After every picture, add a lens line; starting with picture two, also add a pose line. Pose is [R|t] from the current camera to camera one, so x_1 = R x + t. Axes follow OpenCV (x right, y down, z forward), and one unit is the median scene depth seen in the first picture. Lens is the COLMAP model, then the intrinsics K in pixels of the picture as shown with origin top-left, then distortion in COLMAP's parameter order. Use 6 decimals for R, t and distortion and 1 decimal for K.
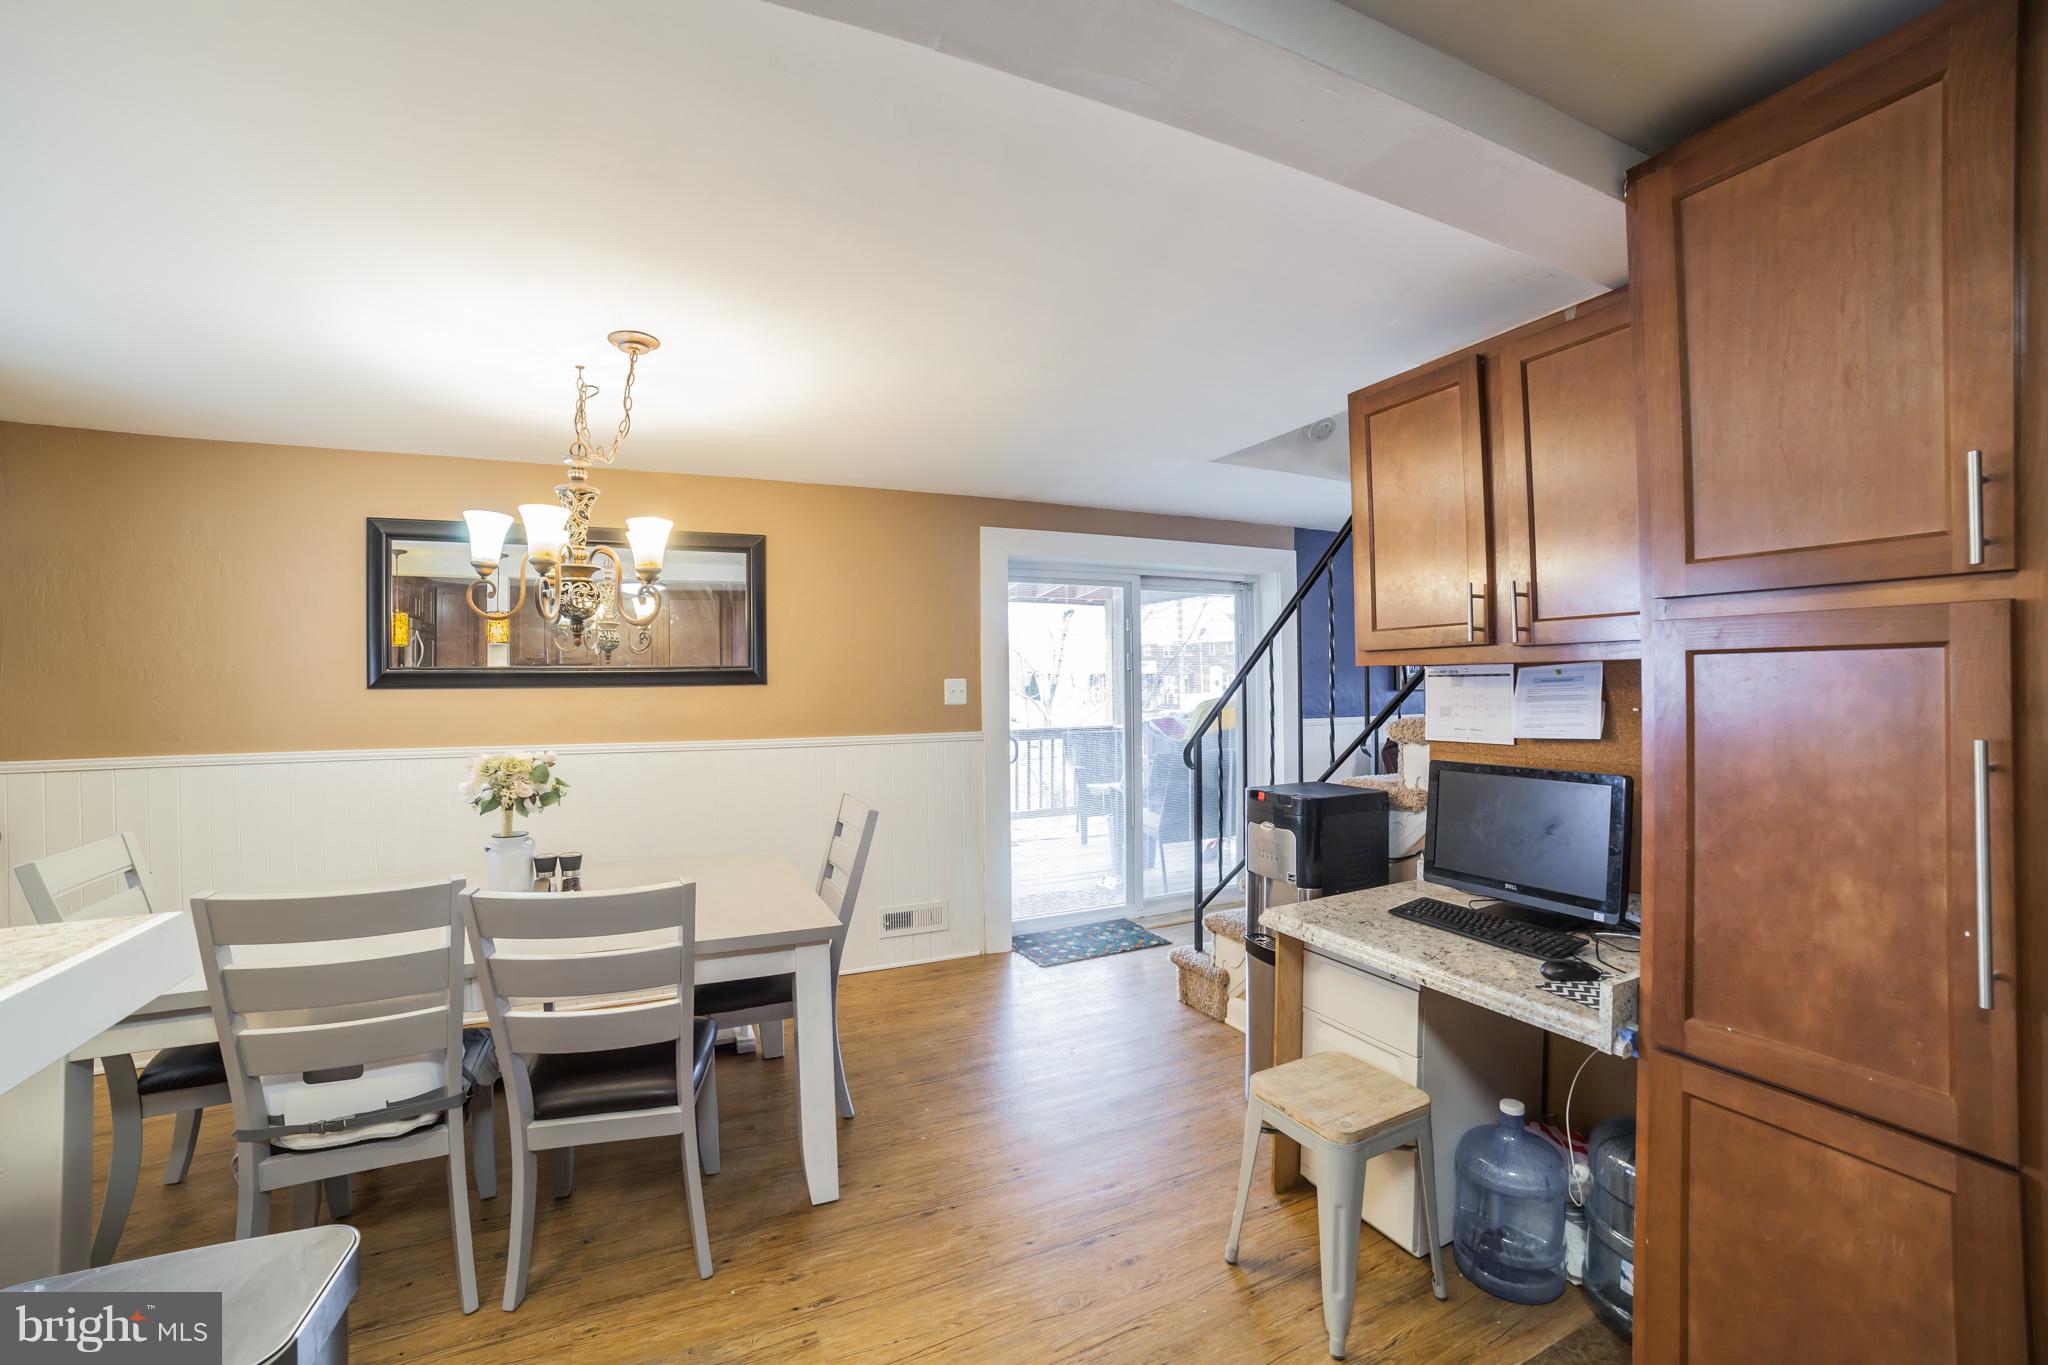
lens RADIAL K [[849.6, 0, 1024.0], [0, 849.6, 682.5], [0, 0, 1]] dist [-0.107822, 0.039189]
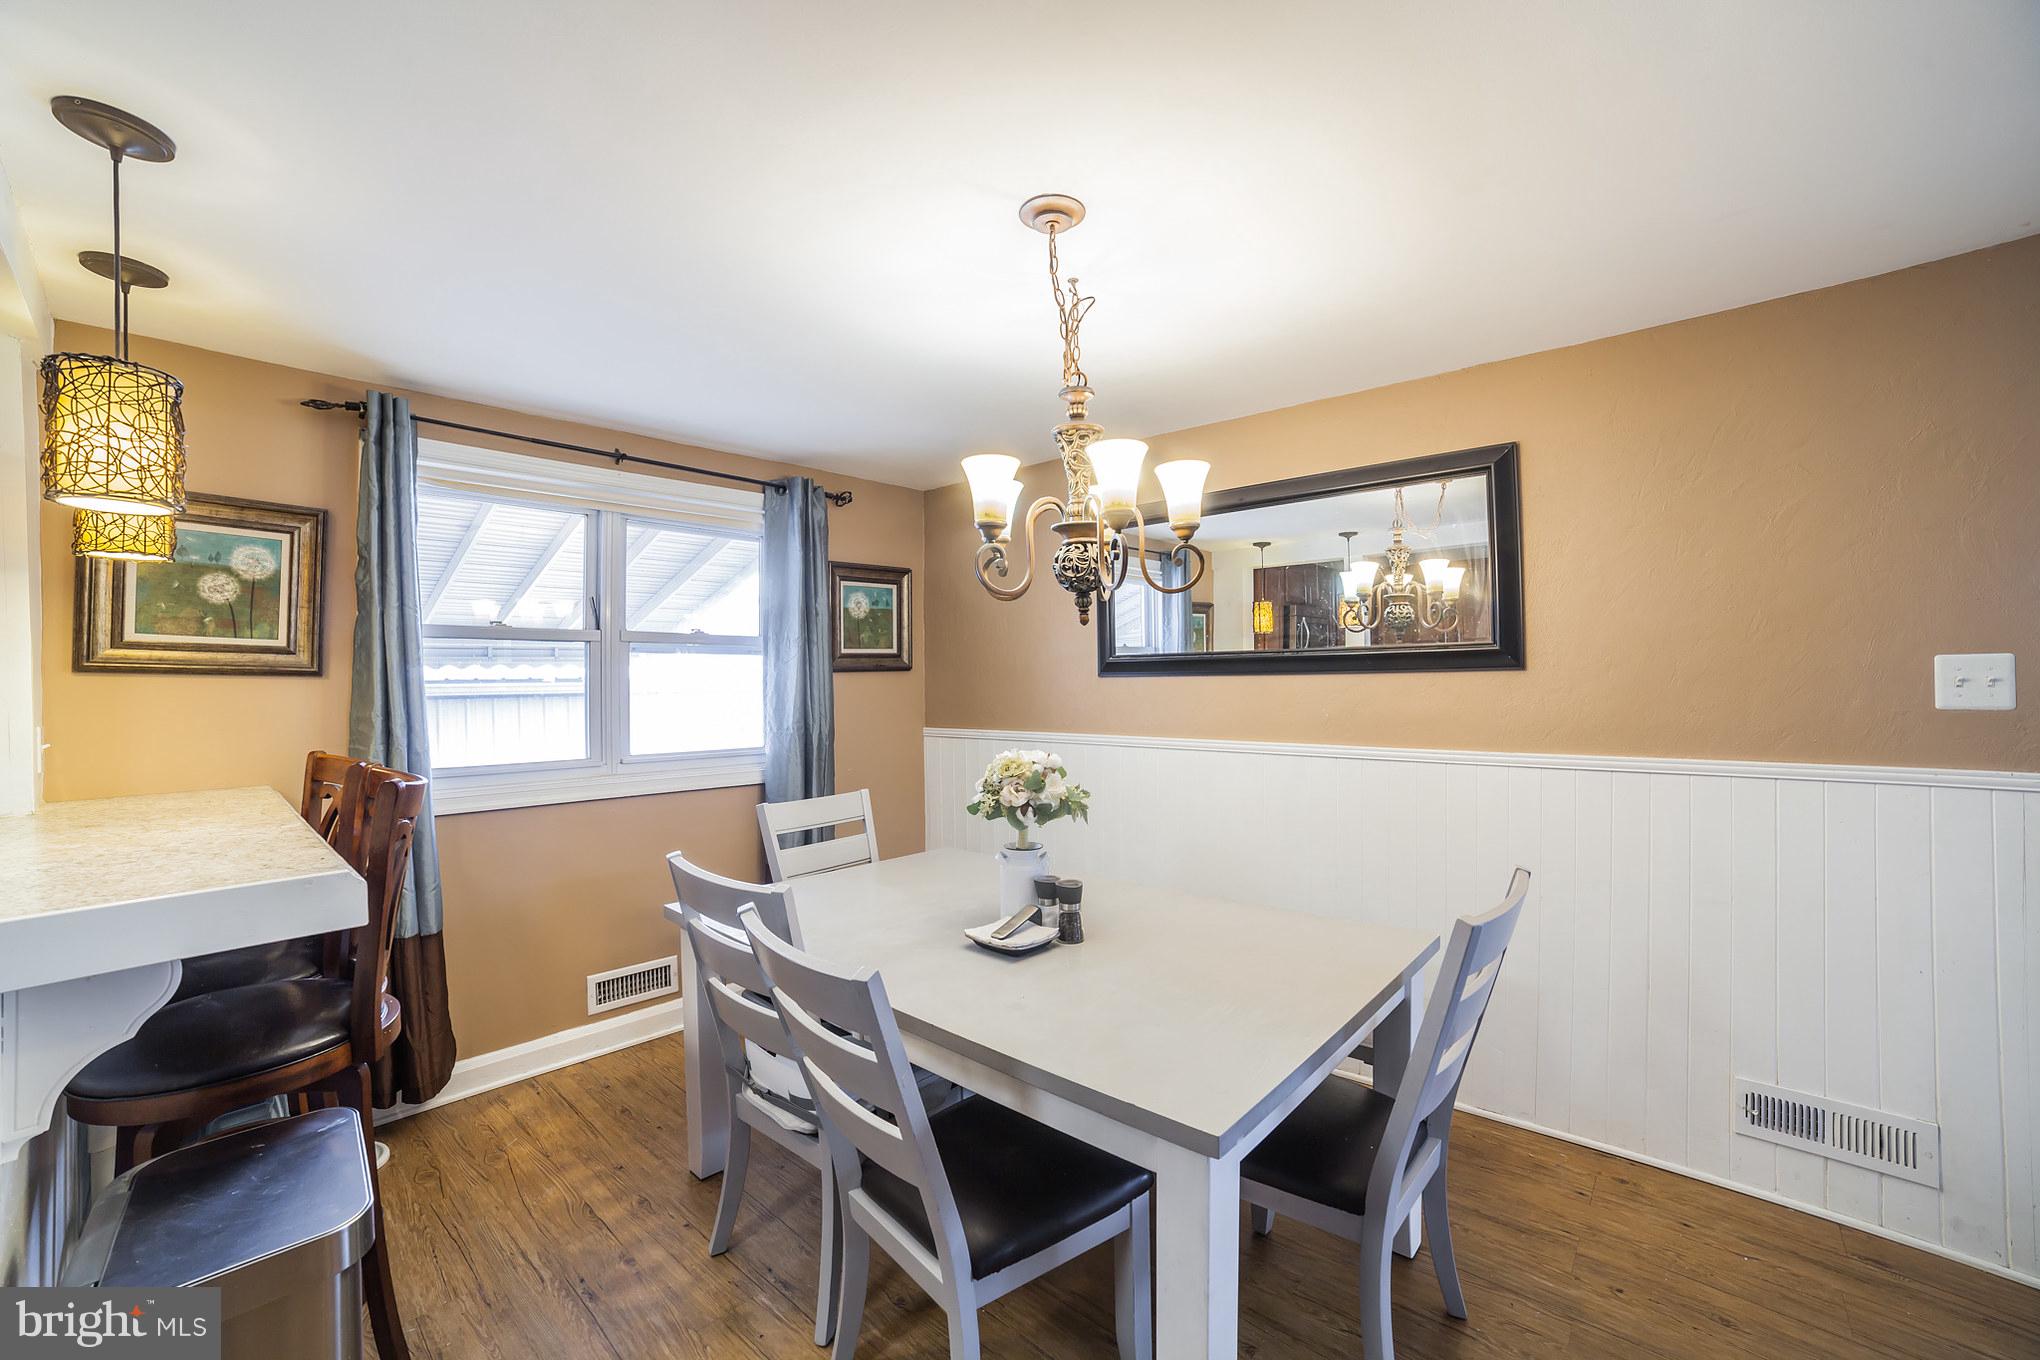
lens RADIAL K [[846.2, 0, 1020.0], [0, 846.2, 680.0], [0, 0, 1]] dist [-0.107822, 0.039189]
pose [[0.393603, 0.009414, -0.919232, 0.186422], [0.011419, 0.999820, 0.015129, -0.004279], [0.919210, -0.016451, 0.393425, 0.620858]]
